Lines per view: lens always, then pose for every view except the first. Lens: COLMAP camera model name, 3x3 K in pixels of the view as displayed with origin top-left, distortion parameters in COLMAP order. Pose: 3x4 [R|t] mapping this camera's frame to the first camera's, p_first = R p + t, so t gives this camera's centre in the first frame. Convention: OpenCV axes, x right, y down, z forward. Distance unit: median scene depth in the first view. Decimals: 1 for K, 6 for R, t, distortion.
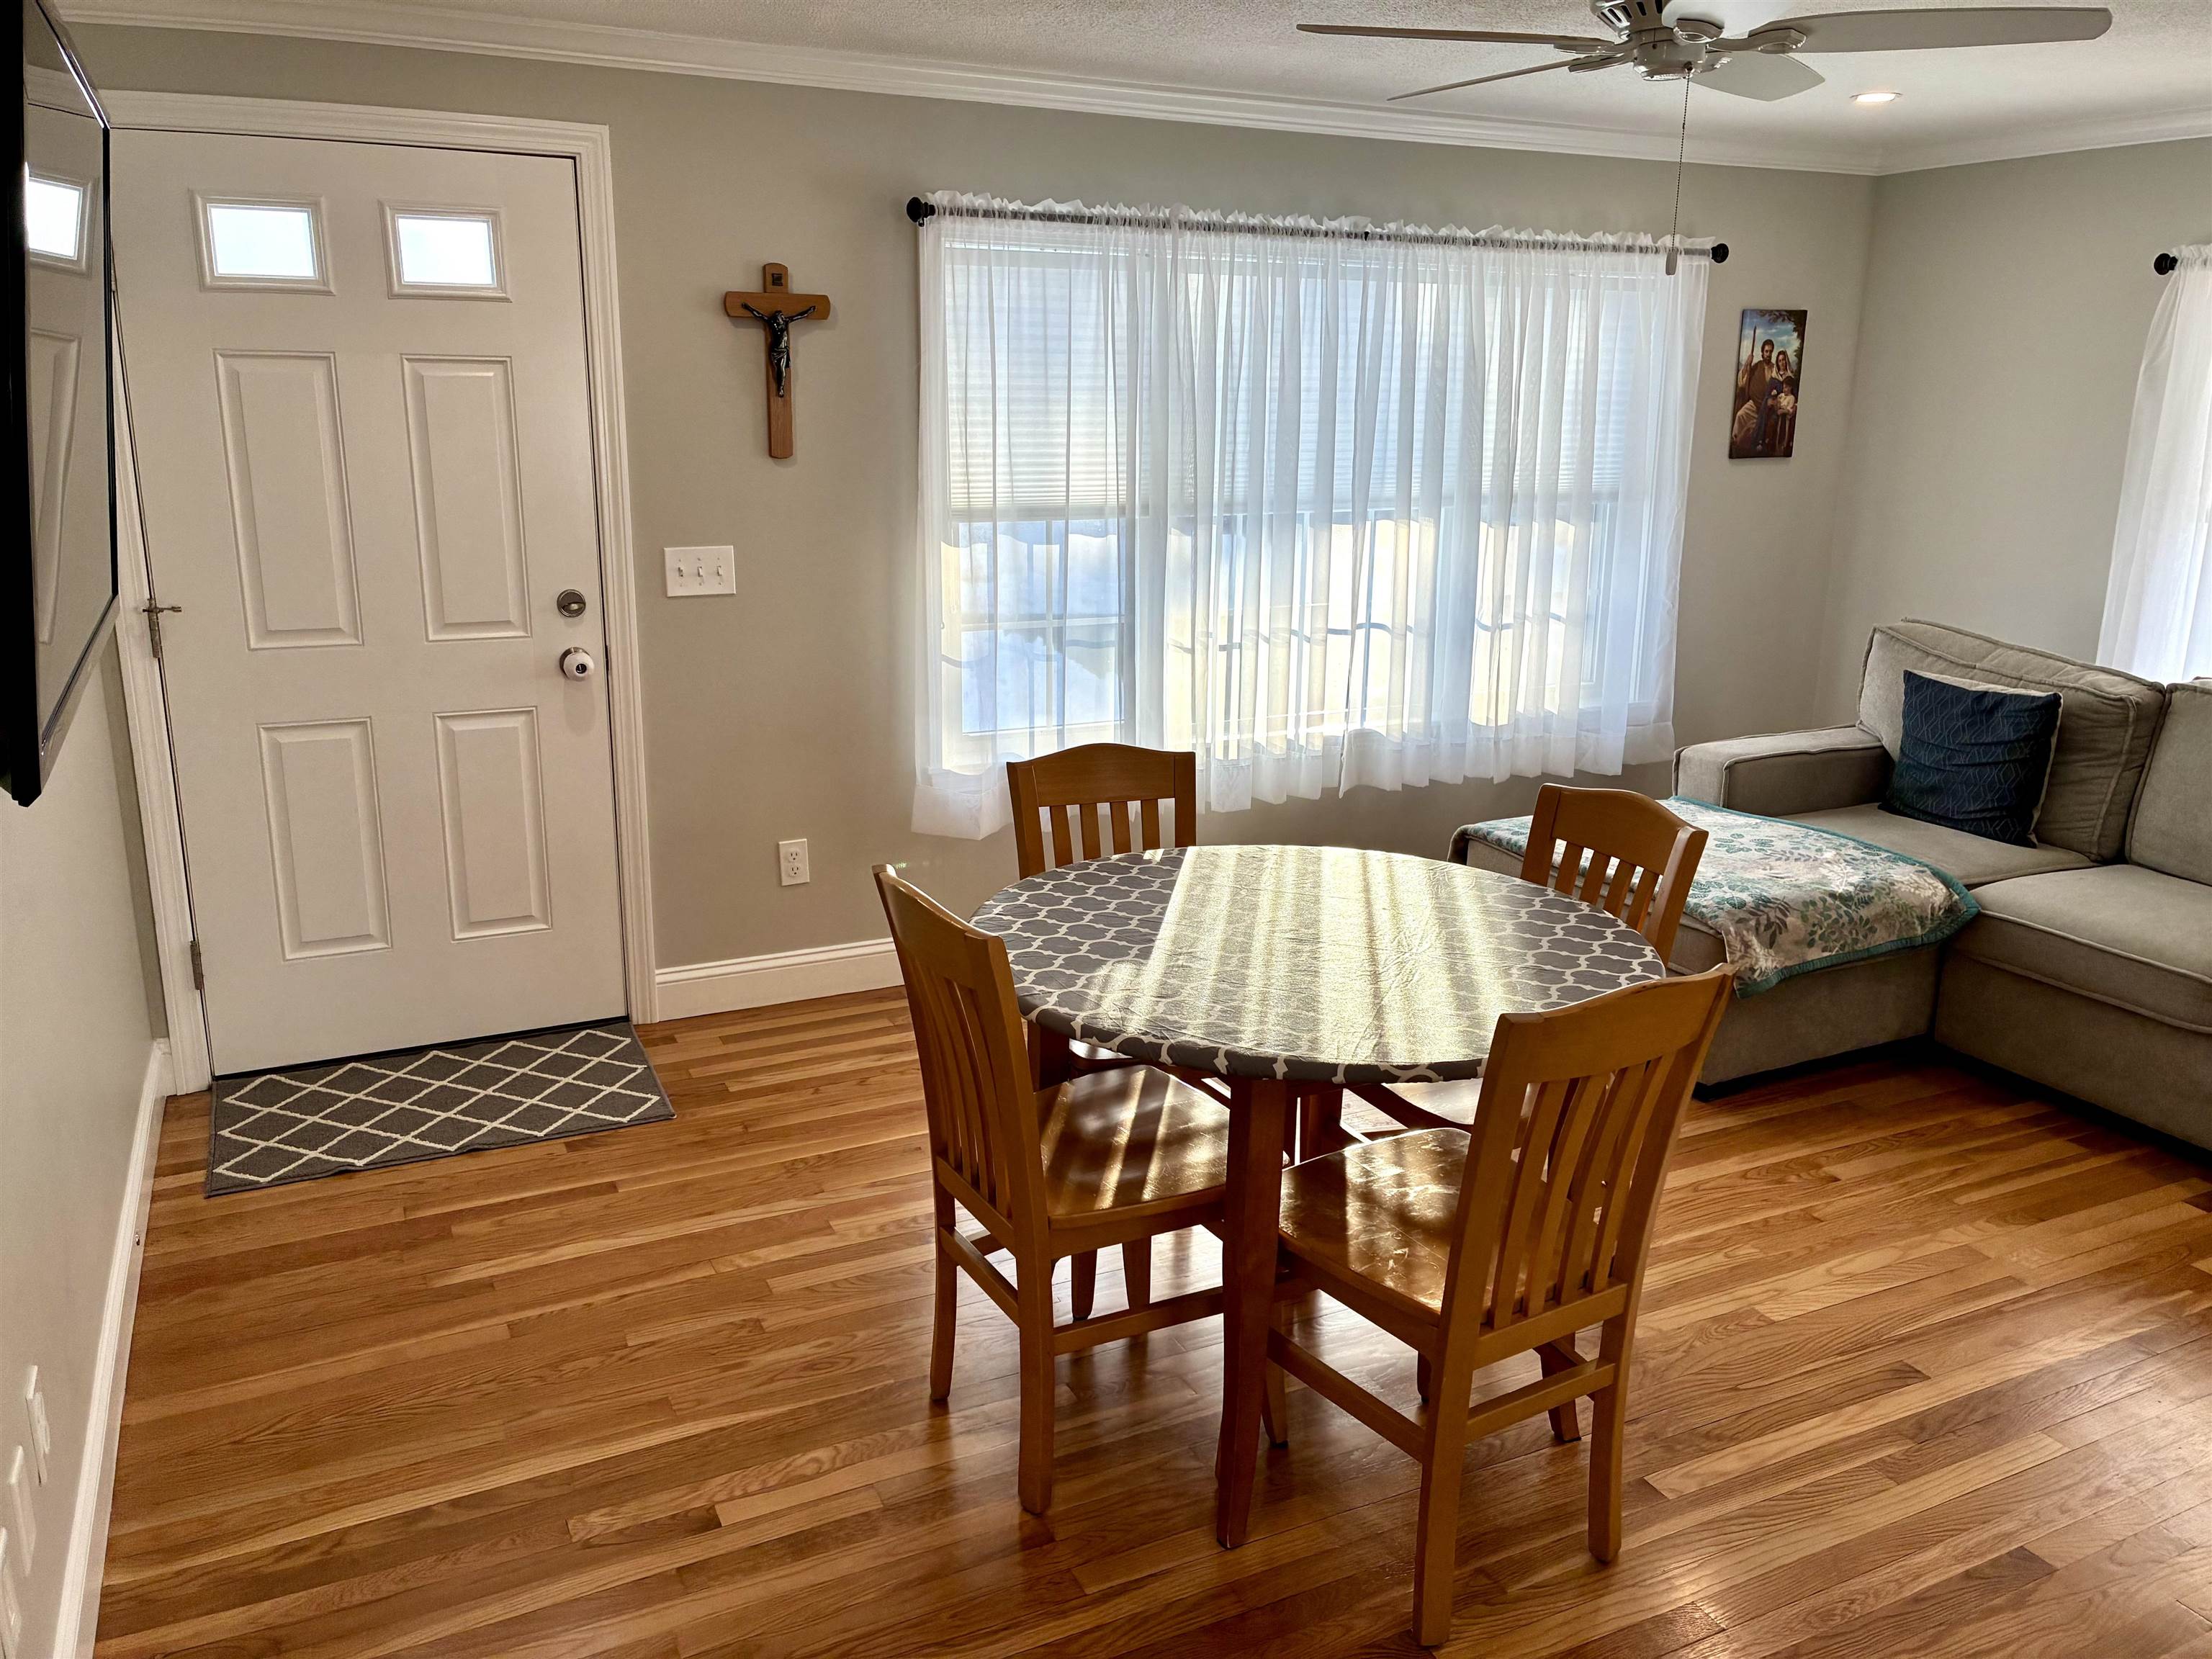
lens RADIAL K [[1664.4, 0, 1106.7], [0, 1664.4, 806.8], [0, 0, 1]] dist [0.058521, -0.067304]
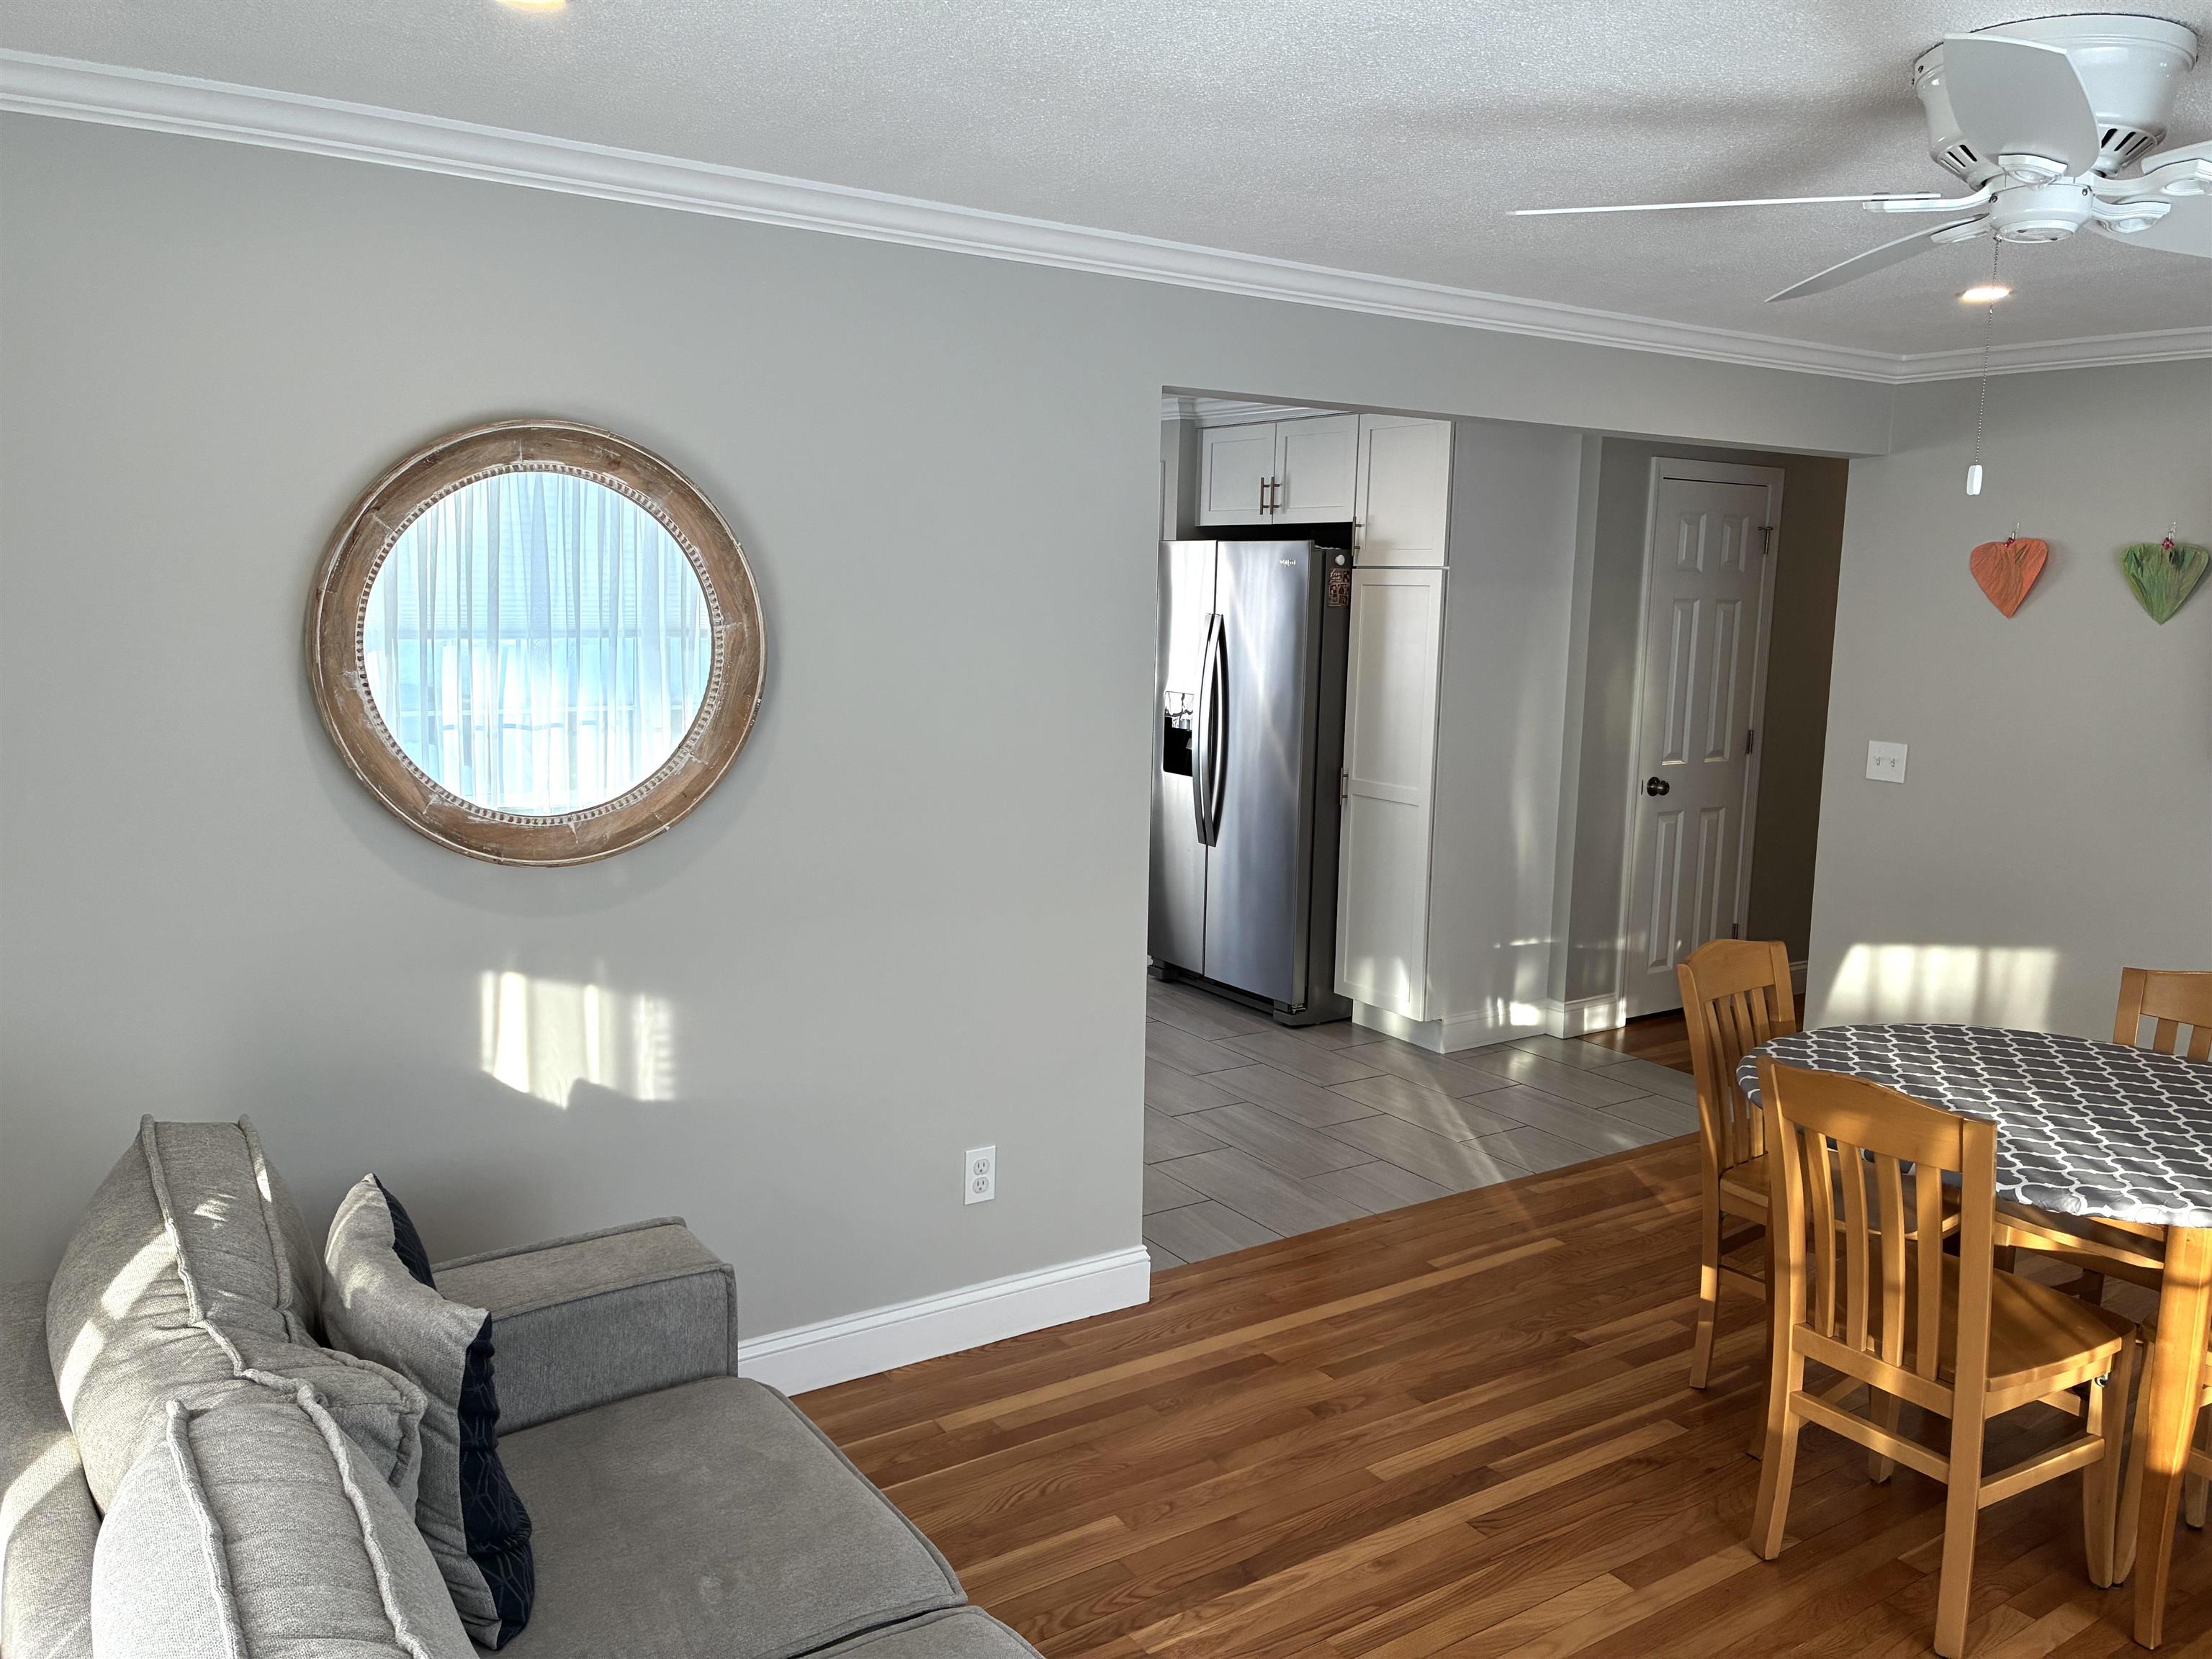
lens RADIAL K [[1664.4, 0, 1106.7], [0, 1664.4, 806.8], [0, 0, 1]] dist [0.058521, -0.067304]
pose [[-0.990172, -0.014338, -0.139117, 0.600240], [-0.064925, 0.928172, 0.366445, -0.316865], [0.123870, 0.371875, -0.919981, 1.231823]]
